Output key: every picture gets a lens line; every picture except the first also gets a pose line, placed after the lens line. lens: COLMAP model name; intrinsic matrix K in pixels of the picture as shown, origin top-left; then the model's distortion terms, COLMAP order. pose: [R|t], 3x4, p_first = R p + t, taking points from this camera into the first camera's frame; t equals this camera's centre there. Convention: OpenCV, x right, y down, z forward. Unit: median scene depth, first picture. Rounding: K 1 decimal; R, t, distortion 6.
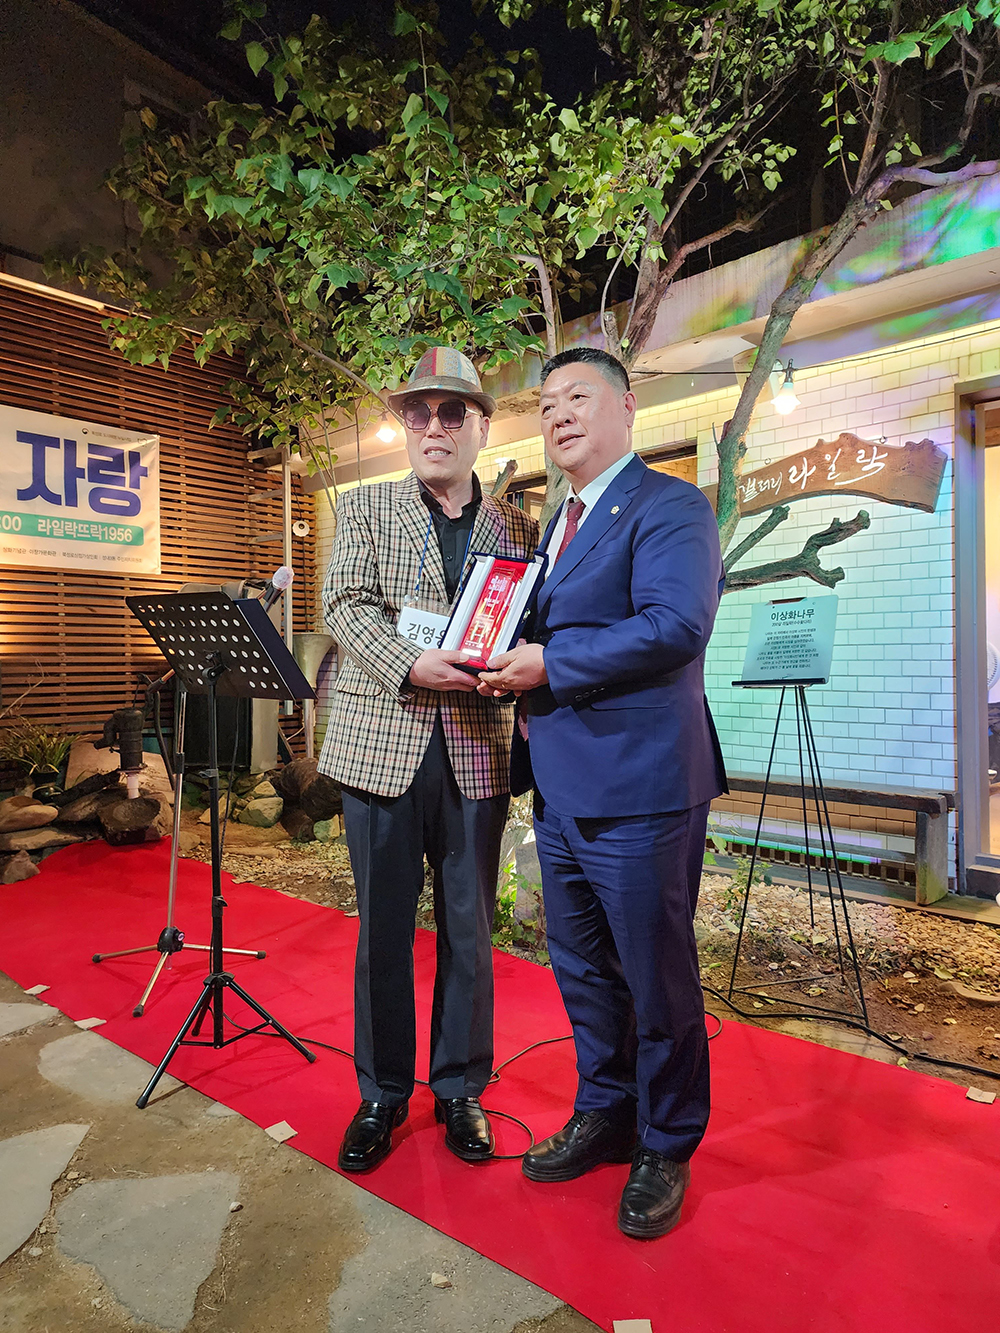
lens RADIAL K [[883.6, 0, 508.9], [0, 883.6, 654.4], [0, 0, 1]] dist [0.079245, -0.075530]
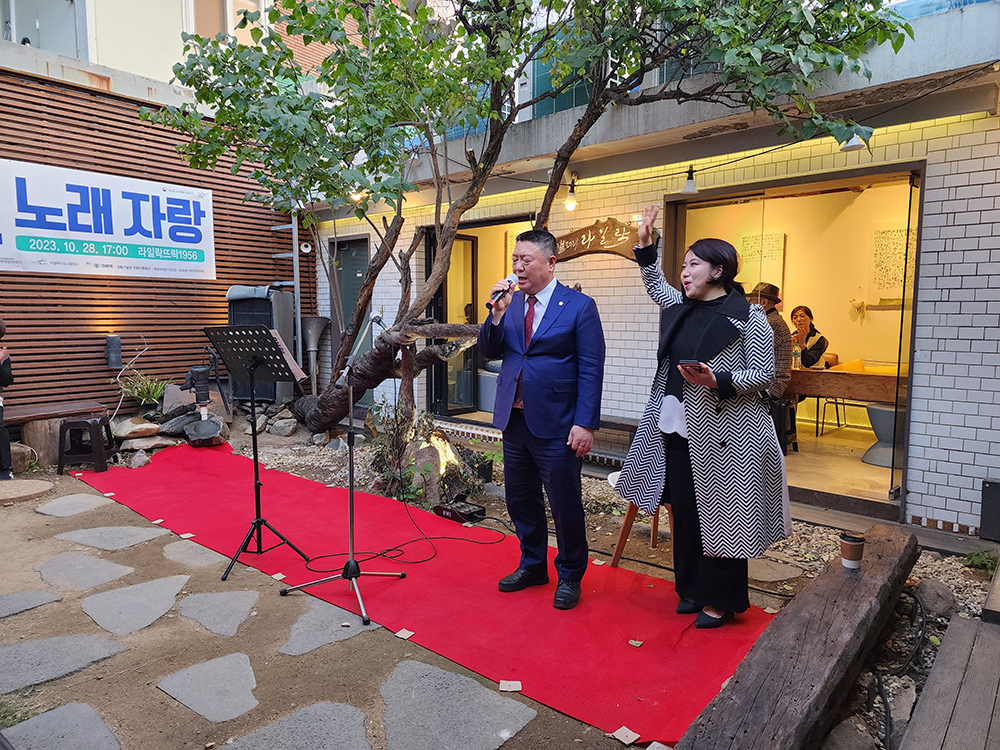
lens RADIAL K [[655.0, 0, 496.5], [0, 655.0, 376.6], [0, 0, 1]] dist [0.079609, -0.071078]
pose [[0.999727, 0.007952, 0.021967, 0.126290], [-0.010273, 0.994138, 0.107632, -0.074081], [-0.020982, -0.107828, 0.993948, -0.303684]]
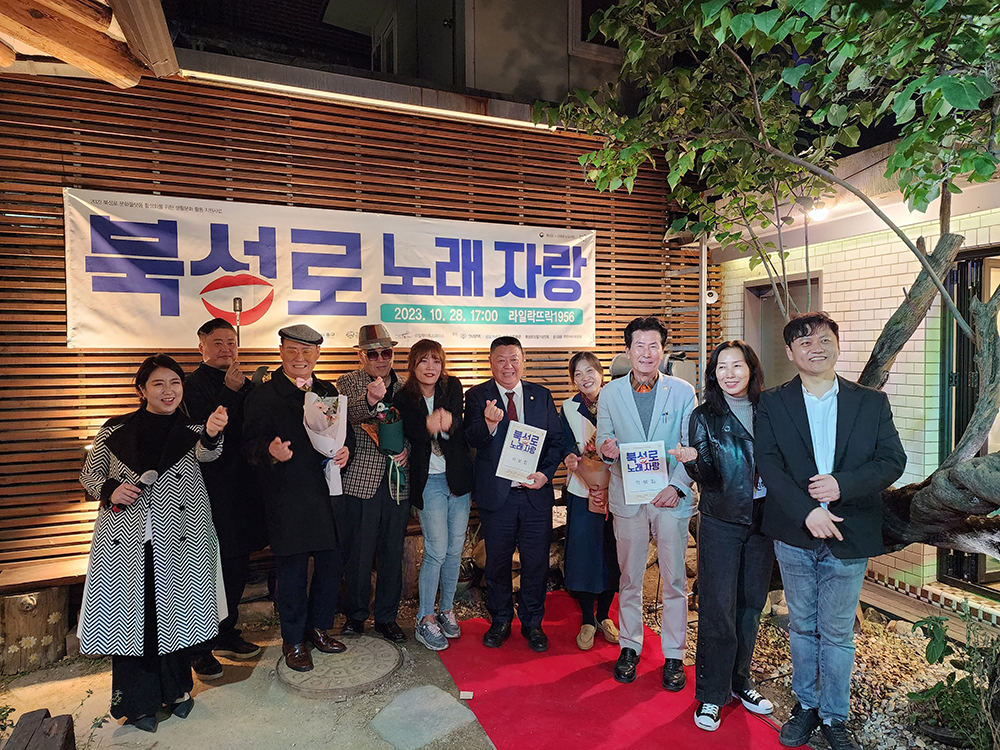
lens RADIAL K [[659.3, 0, 498.5], [0, 659.3, 368.5], [0, 0, 1]] dist [0.085759, -0.083558]
pose [[0.899367, 0.013574, -0.436983, -0.176465], [0.002593, 0.999335, 0.036381, -0.137787], [0.437186, -0.033853, 0.898734, 0.214083]]
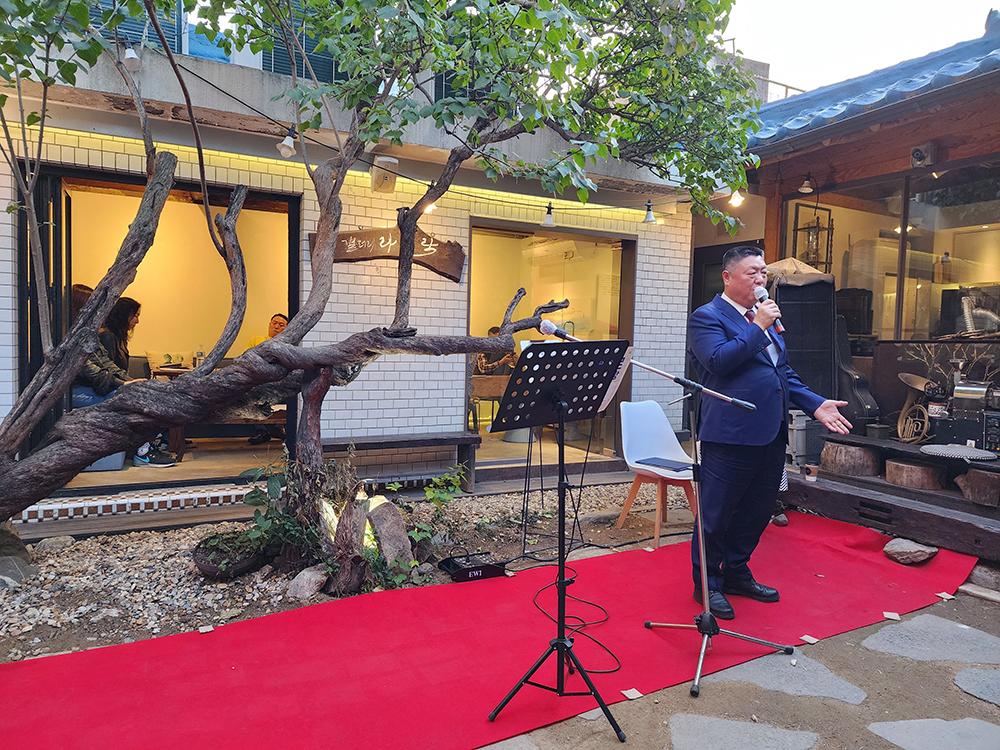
lens RADIAL K [[662.9, 0, 487.9], [0, 662.9, 371.4], [0, 0, 1]] dist [0.079245, -0.075530]
pose [[0.329737, -0.031738, 0.943539, -0.734555], [-0.041350, 0.997990, 0.048021, -0.041950], [-0.943167, -0.054850, 0.327762, 0.450832]]
